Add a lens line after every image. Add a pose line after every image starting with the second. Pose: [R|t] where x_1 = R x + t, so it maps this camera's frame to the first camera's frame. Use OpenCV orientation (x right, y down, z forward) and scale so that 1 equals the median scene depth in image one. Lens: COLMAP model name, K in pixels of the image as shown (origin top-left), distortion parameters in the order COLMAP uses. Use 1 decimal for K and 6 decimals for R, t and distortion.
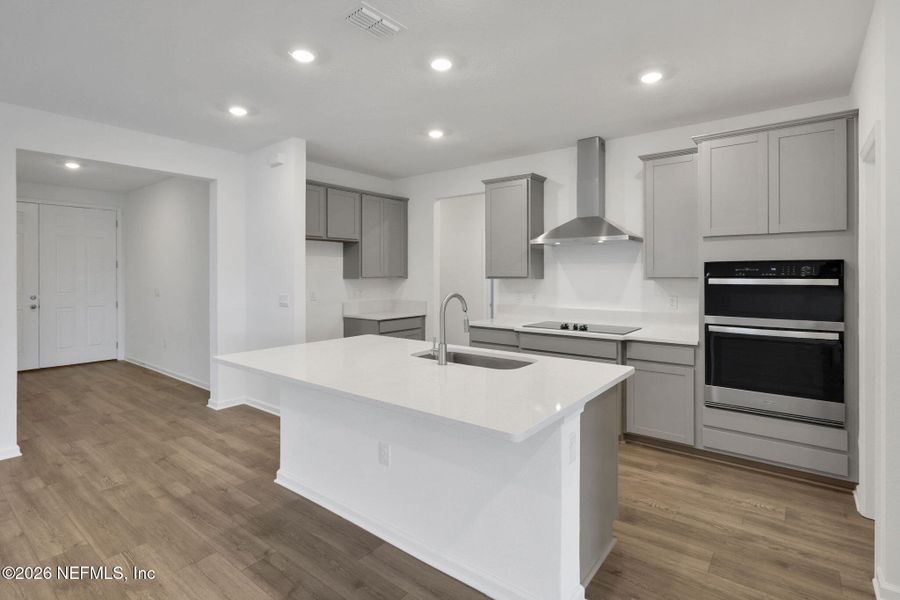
lens RADIAL K [[438.4, 0, 421.9], [0, 438.4, 278.0], [0, 0, 1]] dist [-0.000996, -0.000480]
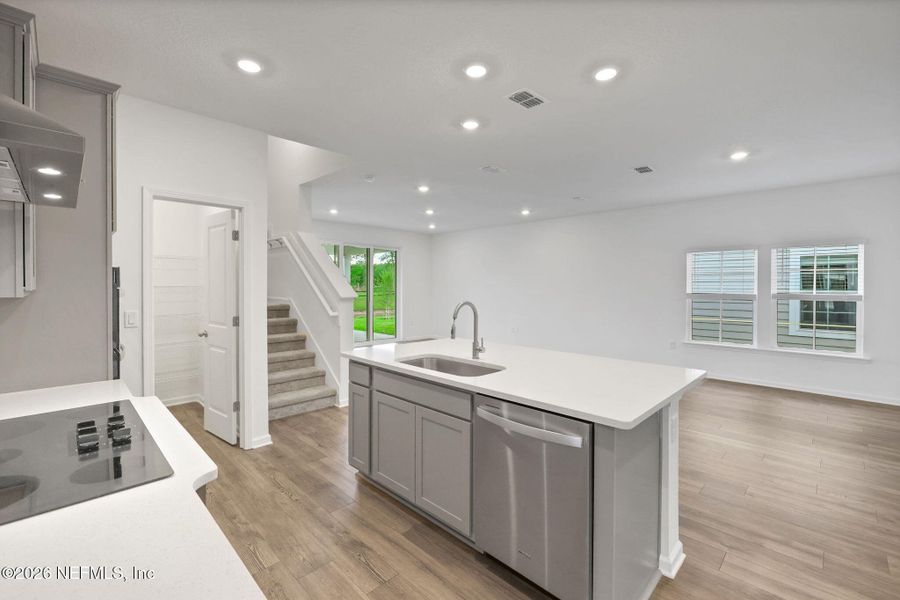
lens RADIAL K [[392.0, 0, 444.3], [0, 392.0, 283.7], [0, 0, 1]] dist [0.000103, -0.000007]
pose [[-0.996412, -0.000612, 0.084628, 0.044795], [0.000056, 0.999969, 0.007896, -0.016123], [-0.084630, 0.007872, -0.996381, 1.582196]]
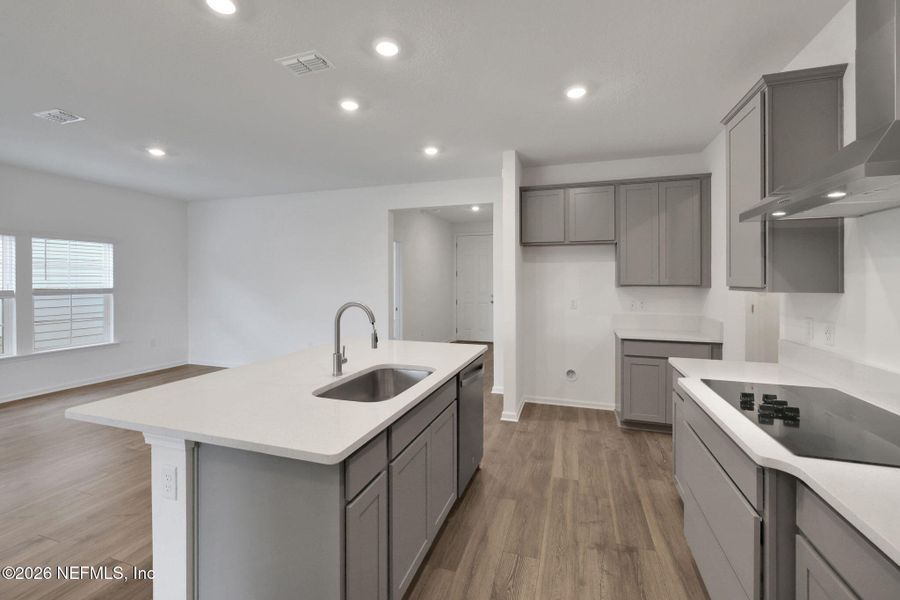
lens RADIAL K [[392.0, 0, 444.3], [0, 392.0, 283.7], [0, 0, 1]] dist [0.000103, -0.000007]
pose [[0.369233, 0.009606, -0.929287, 0.711152], [-0.010334, 0.999927, 0.006230, -0.008312], [0.929279, 0.007303, 0.369306, 0.676756]]
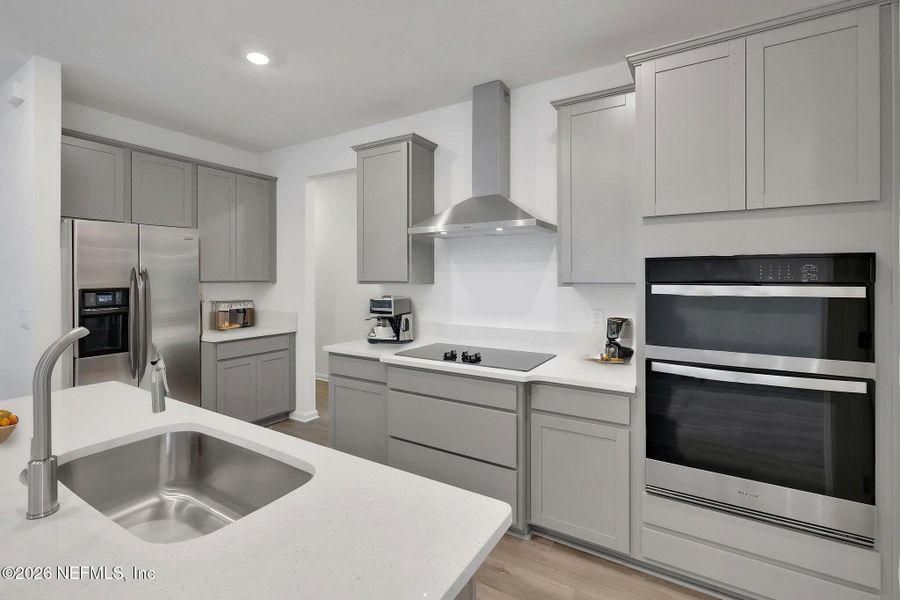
lens RADIAL K [[403.1, 0, 449.9], [0, 403.1, 279.6], [0, 0, 1]] dist [-0.000874, -0.000052]
pose [[0.987536, 0.001719, 0.157386, 0.281219], [-0.001008, 0.999989, -0.004597, -0.003427], [-0.157392, 0.004381, 0.987526, 0.477705]]
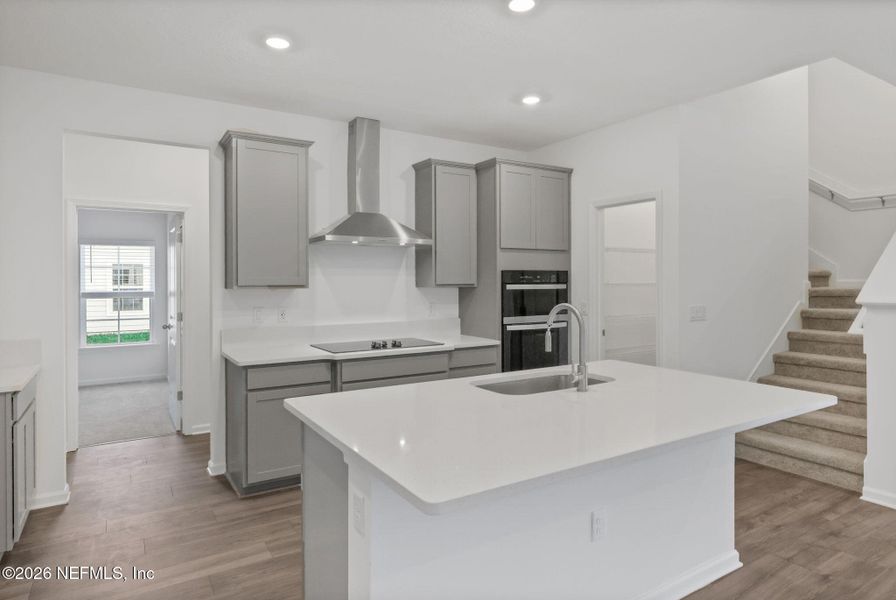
lens RADIAL K [[546.1, 0, 449.9], [0, 546.1, 292.5], [0, 0, 1]] dist [0.001412, 0.000029]
pose [[0.300254, -0.019895, 0.953652, -0.735186], [0.011891, 0.999783, 0.017113, -0.004977], [-0.953785, 0.006202, 0.300425, 0.694881]]
